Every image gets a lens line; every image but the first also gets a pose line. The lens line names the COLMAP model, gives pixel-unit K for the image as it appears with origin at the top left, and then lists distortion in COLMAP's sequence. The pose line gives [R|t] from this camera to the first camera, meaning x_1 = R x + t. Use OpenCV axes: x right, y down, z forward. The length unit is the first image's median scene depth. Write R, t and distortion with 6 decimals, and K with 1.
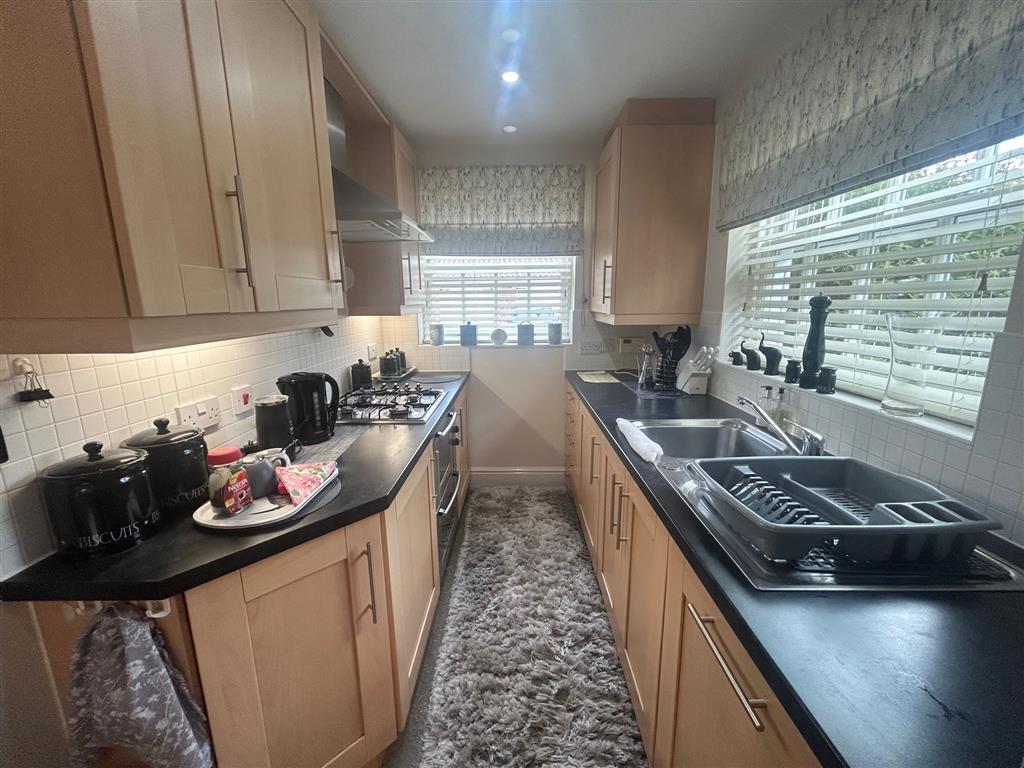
lens RADIAL K [[414.1, 0, 510.9], [0, 414.1, 385.4], [0, 0, 1]] dist [-0.000849, 0.000211]
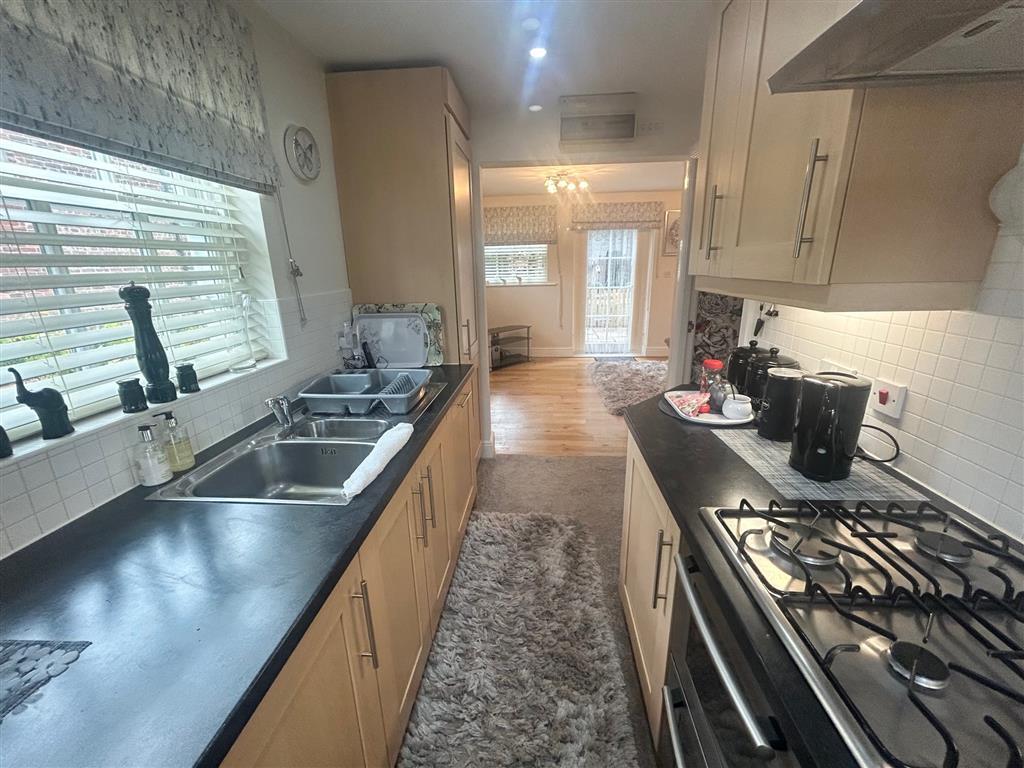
lens RADIAL K [[414.1, 0, 511.6], [0, 414.1, 385.0], [0, 0, 1]] dist [-0.000849, 0.000211]
pose [[-0.996673, 0.007703, 0.081144, -0.012599], [0.044855, 0.883059, 0.467113, -0.364840], [-0.068057, 0.469199, -0.880466, 1.644895]]
